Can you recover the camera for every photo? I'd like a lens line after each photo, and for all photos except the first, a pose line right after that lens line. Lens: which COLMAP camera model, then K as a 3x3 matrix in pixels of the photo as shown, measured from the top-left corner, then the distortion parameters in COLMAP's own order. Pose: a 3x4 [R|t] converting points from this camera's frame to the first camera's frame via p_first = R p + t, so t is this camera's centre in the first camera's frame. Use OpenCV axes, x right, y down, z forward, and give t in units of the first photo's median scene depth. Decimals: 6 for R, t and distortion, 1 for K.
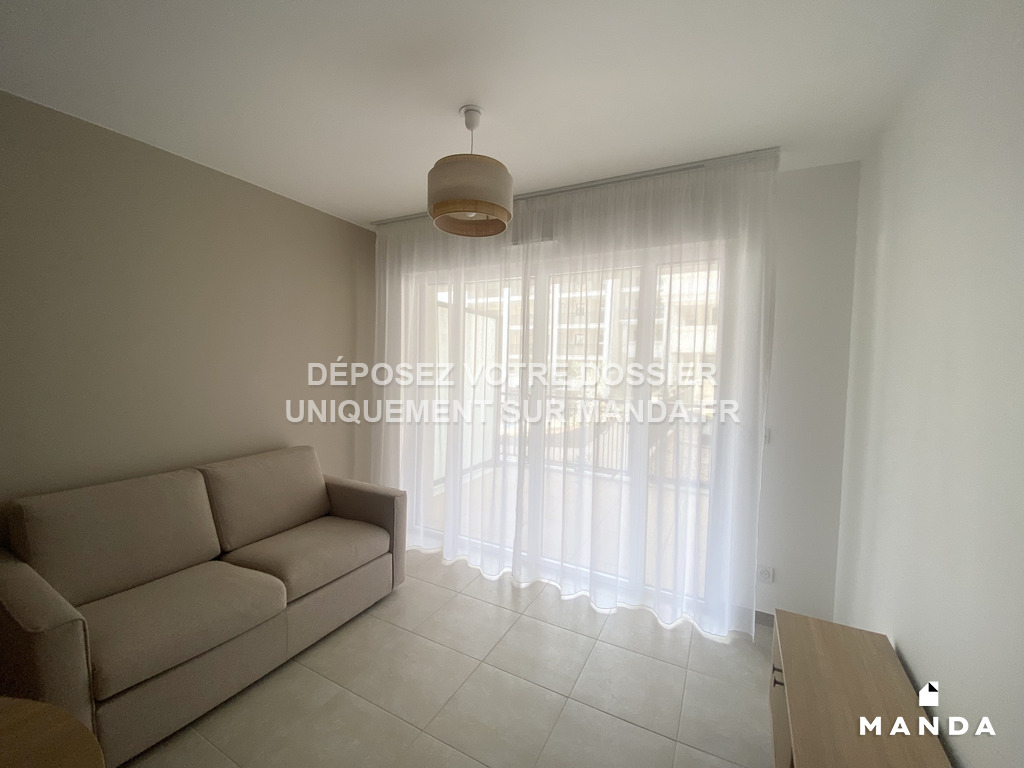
lens RADIAL K [[413.9, 0, 515.6], [0, 413.9, 387.8], [0, 0, 1]] dist [0.000292, -0.000020]
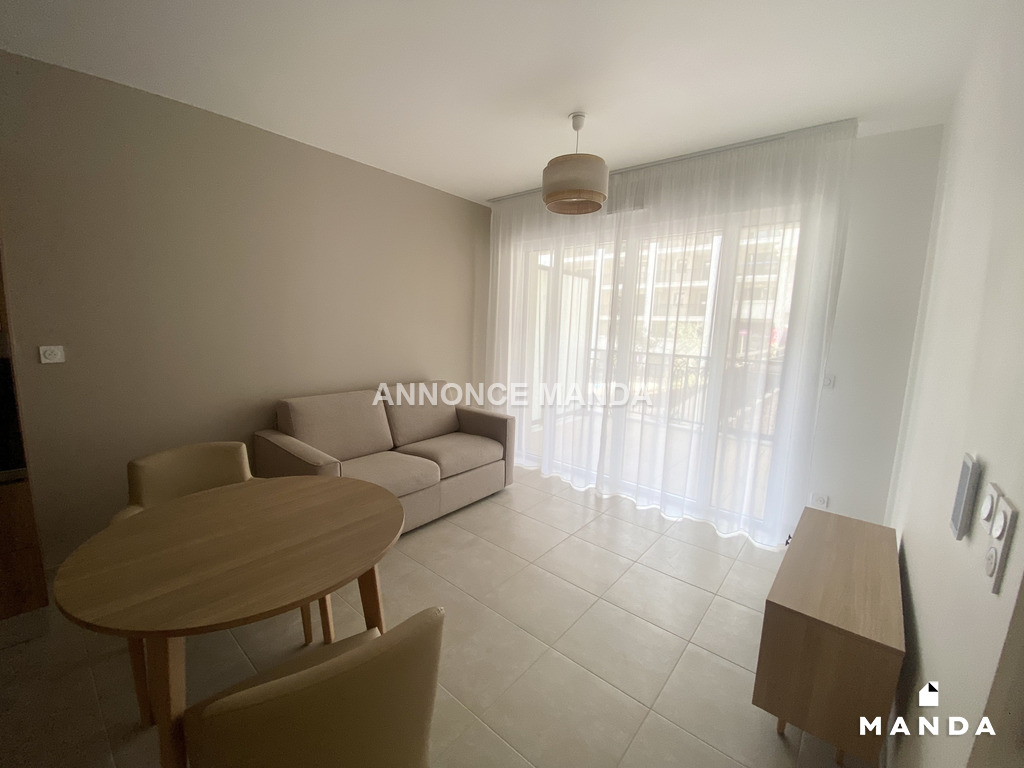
lens RADIAL K [[400.6, 0, 512.0], [0, 400.6, 384.0], [0, 0, 1]] dist [0.019911, -0.024461]
pose [[0.973897, 0.038447, -0.223709, 0.003537], [-0.017955, 0.995511, 0.092925, 0.031746], [0.226277, -0.086482, 0.970216, -0.212520]]
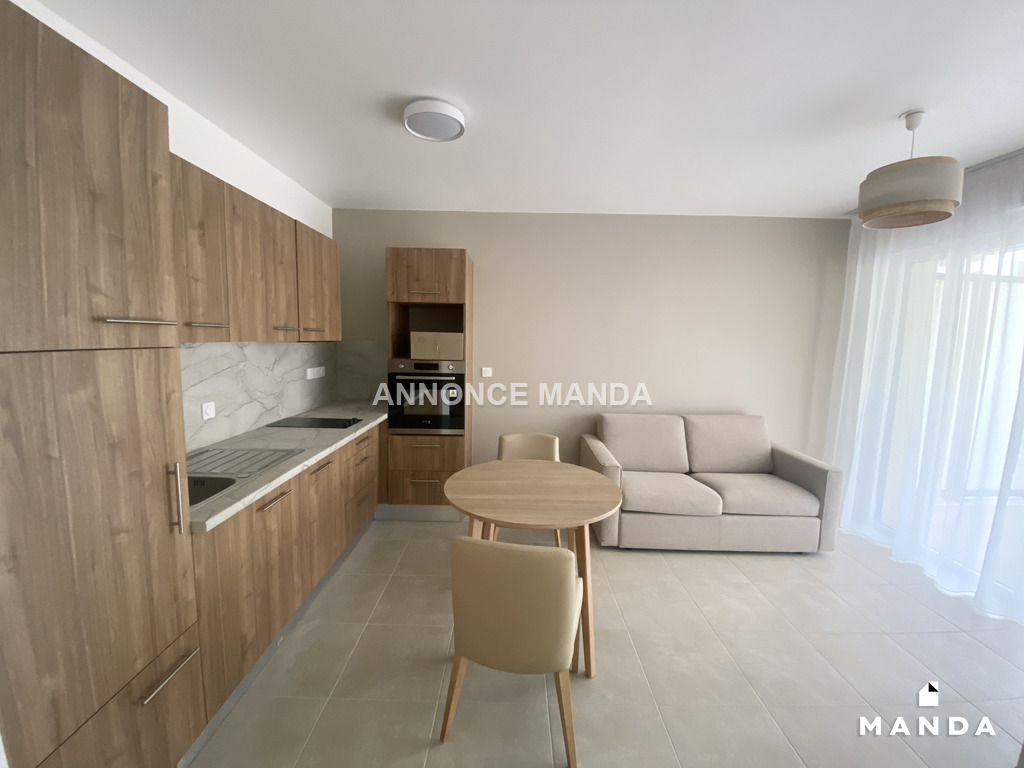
lens RADIAL K [[400.6, 0, 512.0], [0, 400.6, 384.0], [0, 0, 1]] dist [0.019911, -0.024461]
pose [[0.455413, 0.083618, -0.886345, 0.237422], [-0.053148, 0.996357, 0.066689, 0.006936], [0.888693, 0.016736, 0.458198, -0.230782]]
